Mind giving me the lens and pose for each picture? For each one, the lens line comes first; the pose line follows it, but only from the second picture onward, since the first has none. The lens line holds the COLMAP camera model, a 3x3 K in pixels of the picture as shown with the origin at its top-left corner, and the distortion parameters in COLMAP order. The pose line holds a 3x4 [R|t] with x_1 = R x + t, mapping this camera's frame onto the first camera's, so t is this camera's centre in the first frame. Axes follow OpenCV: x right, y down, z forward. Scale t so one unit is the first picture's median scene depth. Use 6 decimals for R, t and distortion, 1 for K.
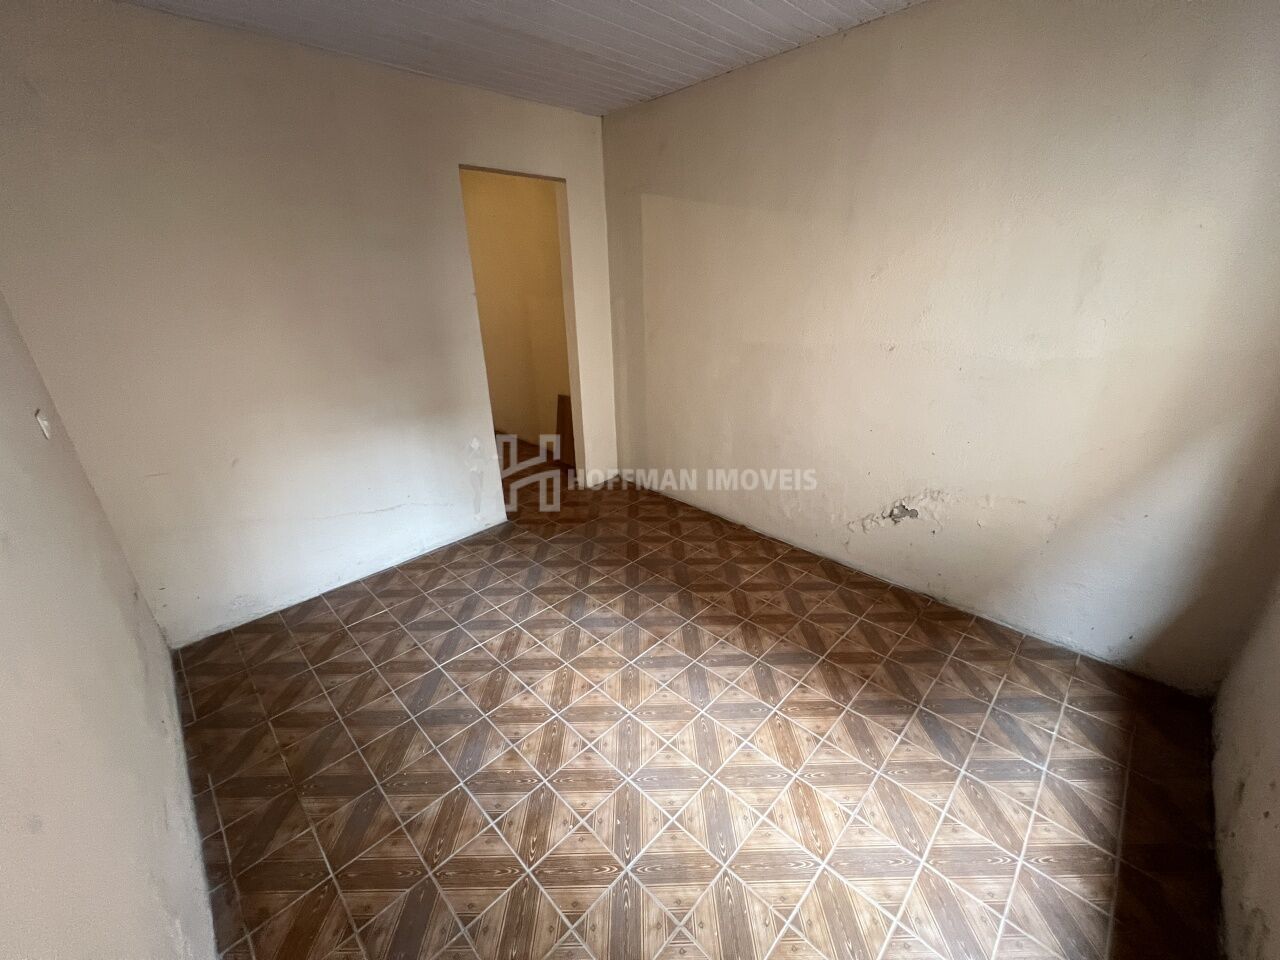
lens RADIAL K [[510.6, 0, 642.6], [0, 510.6, 484.3], [0, 0, 1]] dist [0.000901, -0.000071]
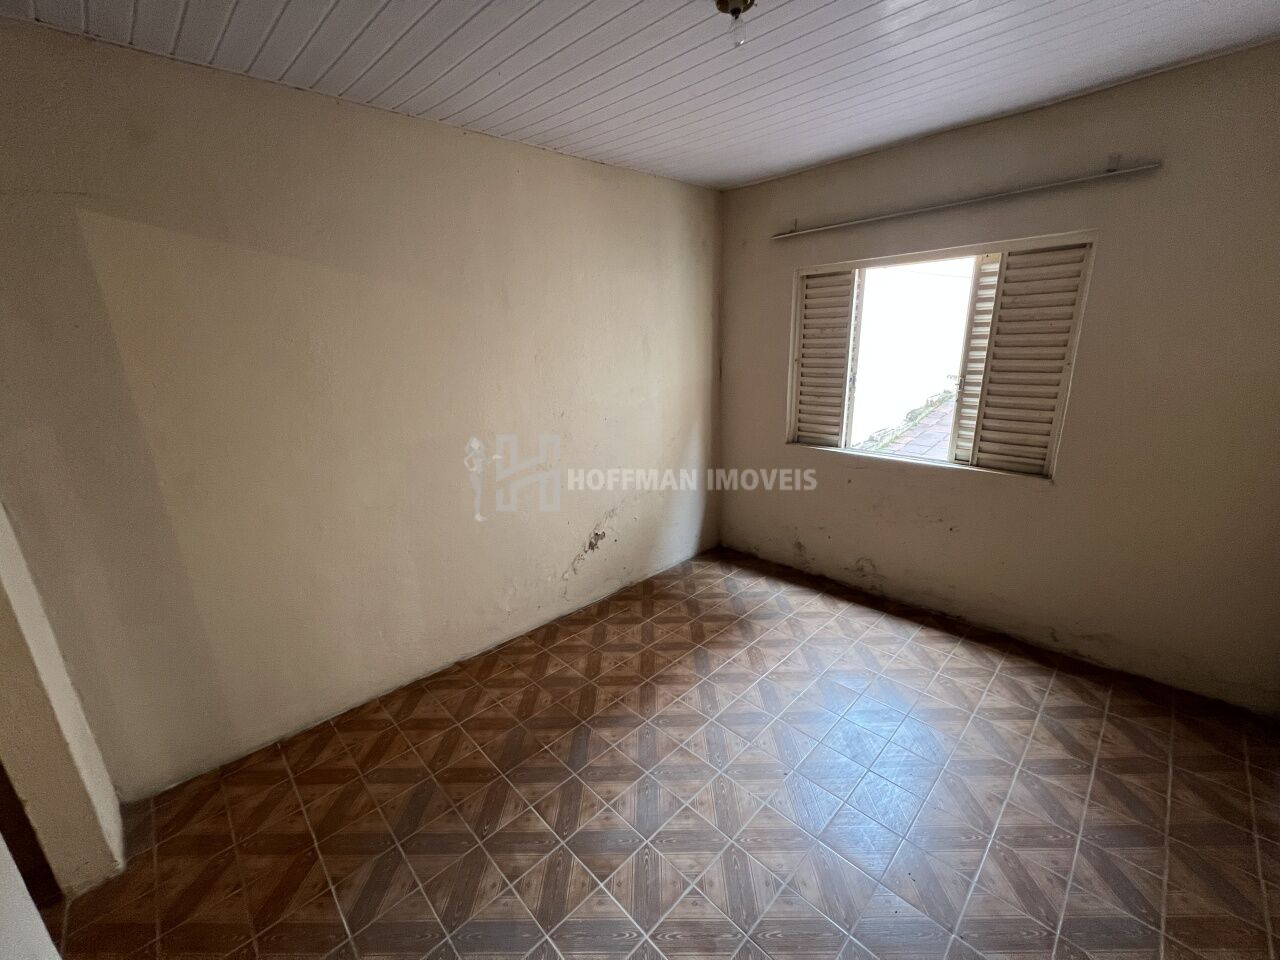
lens RADIAL K [[510.6, 0, 643.1], [0, 510.6, 483.4], [0, 0, 1]] dist [0.000901, -0.000071]
pose [[0.023690, -0.249291, 0.968139, -0.688389], [0.411286, 0.885092, 0.217843, -0.305692], [-0.911199, 0.393021, 0.123497, 0.752814]]
